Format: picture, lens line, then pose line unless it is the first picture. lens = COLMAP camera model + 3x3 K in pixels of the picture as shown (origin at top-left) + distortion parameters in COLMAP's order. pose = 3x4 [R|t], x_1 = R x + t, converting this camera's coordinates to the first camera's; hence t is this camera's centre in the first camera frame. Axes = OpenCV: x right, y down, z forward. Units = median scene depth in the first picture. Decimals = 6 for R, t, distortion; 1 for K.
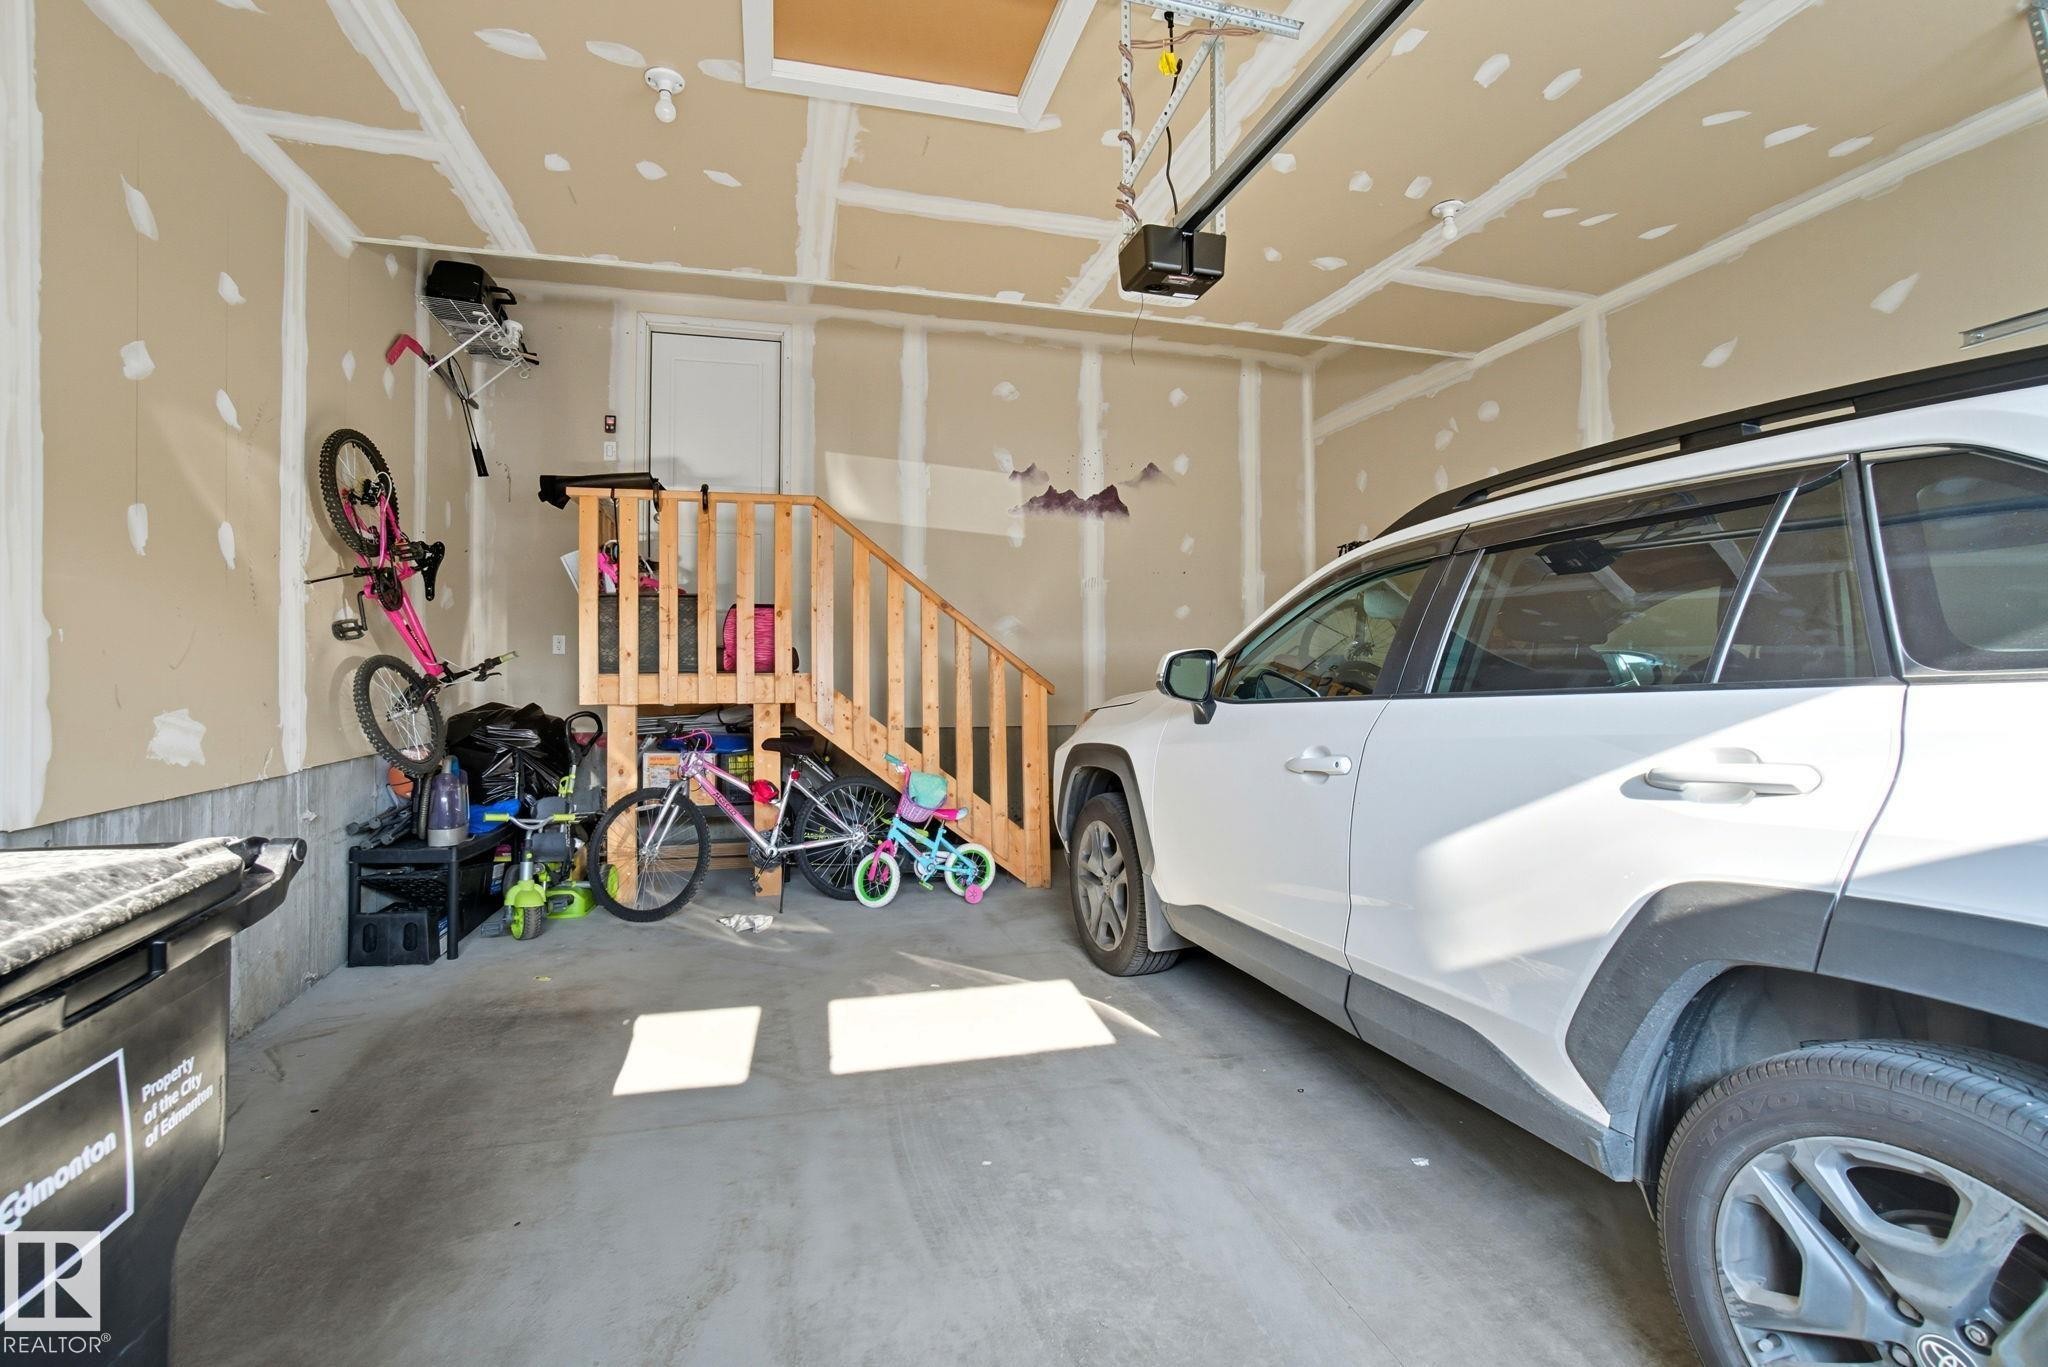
lens RADIAL K [[930.8, 0, 1026.2], [0, 930.8, 671.3], [0, 0, 1]] dist [-0.041660, 0.000726]
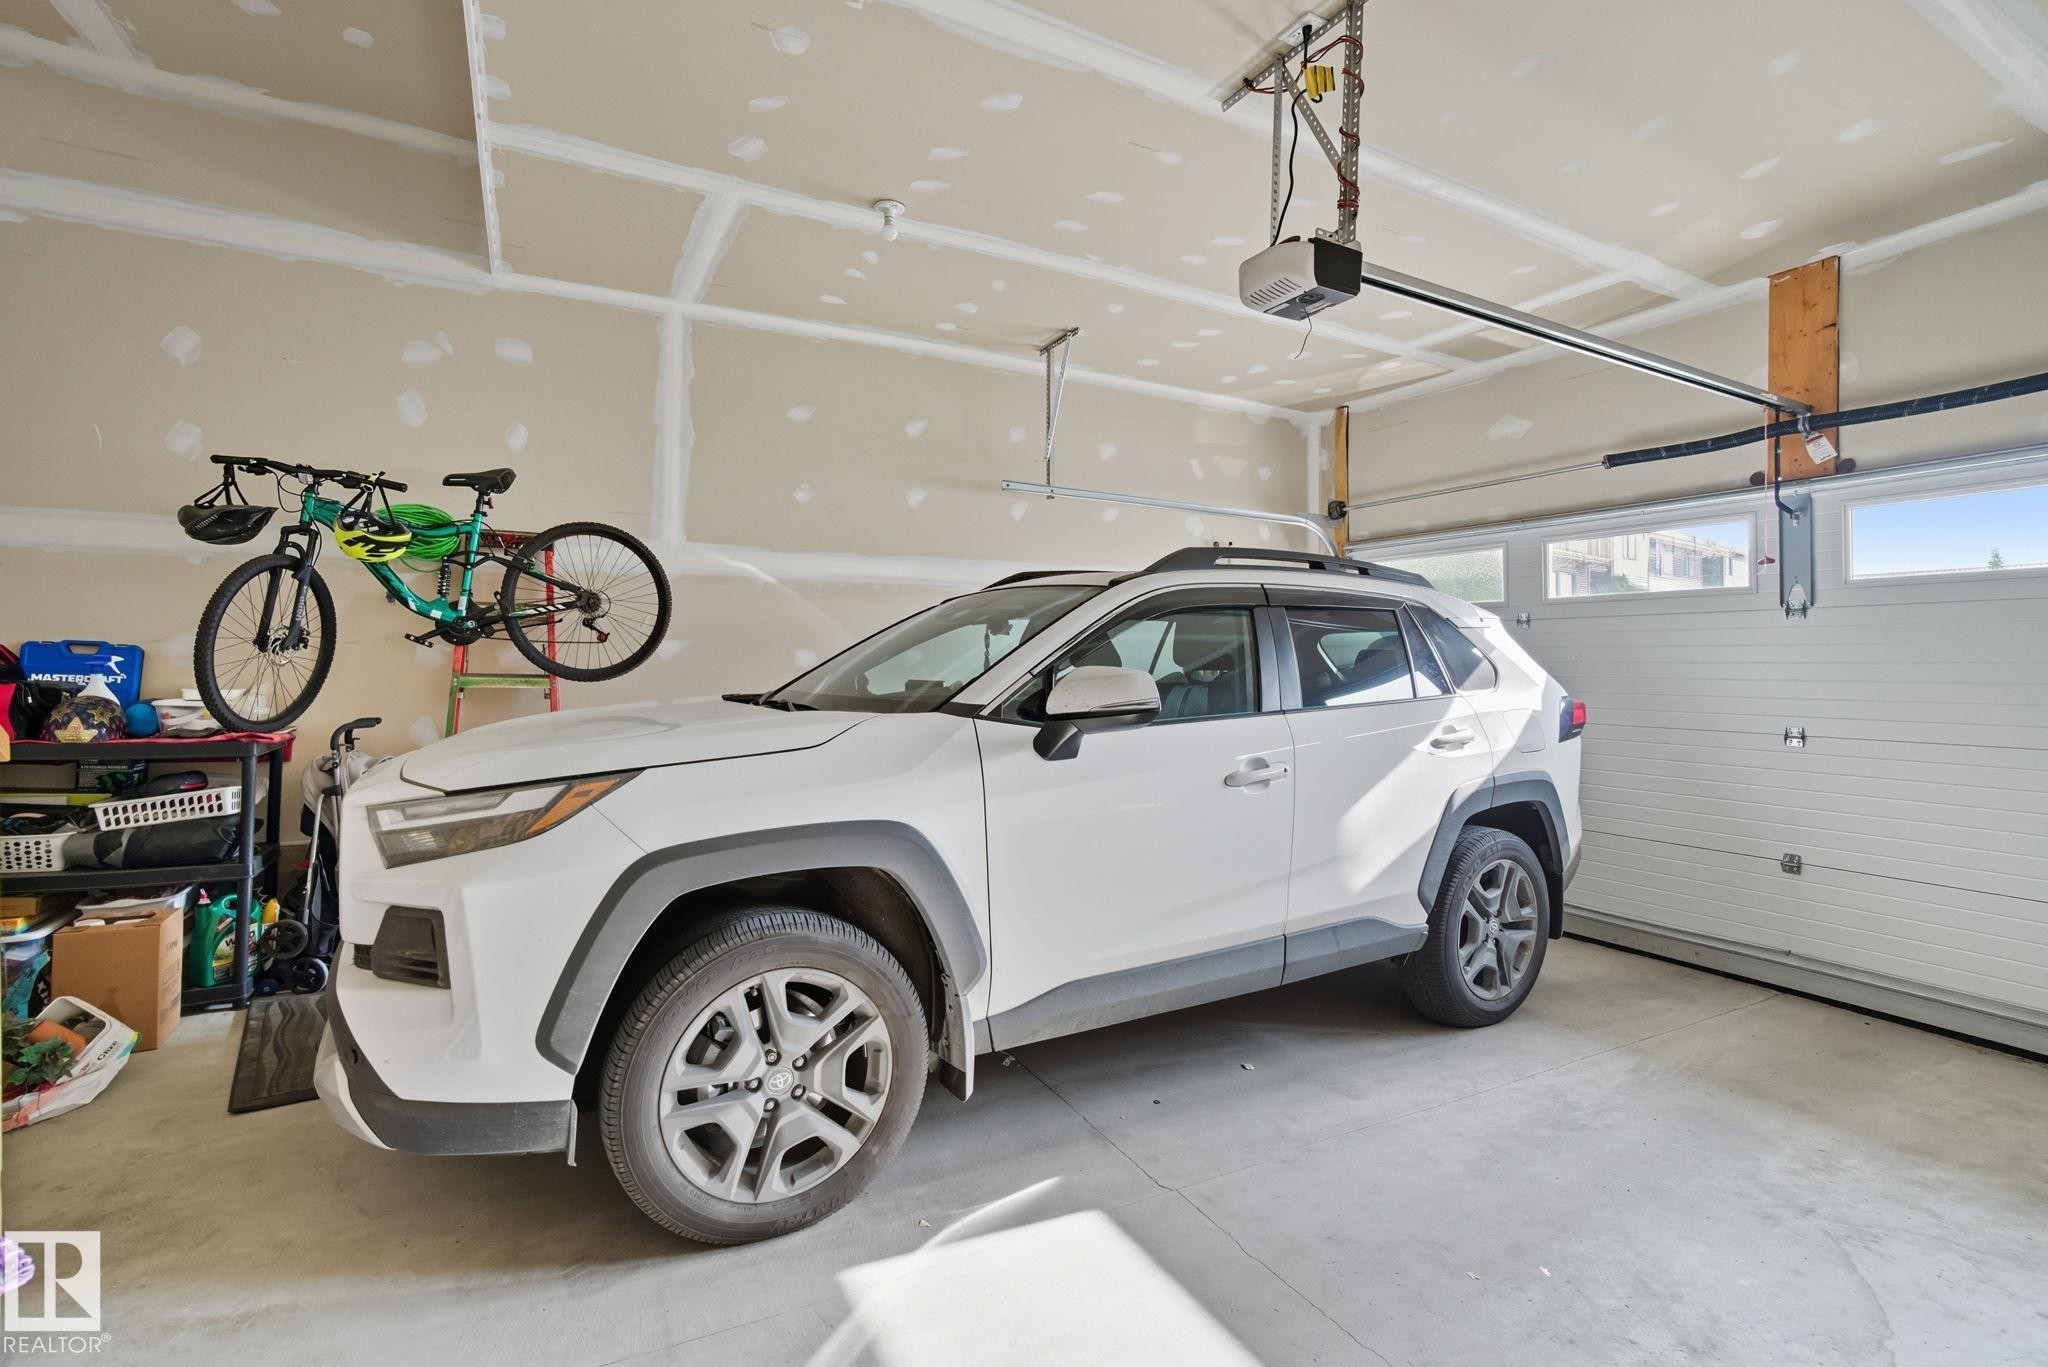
lens RADIAL K [[930.8, 0, 1026.2], [0, 930.8, 671.3], [0, 0, 1]] dist [-0.041660, 0.000726]
pose [[-0.233873, 0.005186, 0.972253, -0.617455], [-0.011010, 0.999908, -0.007982, -0.011221], [-0.972205, -0.012571, -0.233794, 1.284211]]
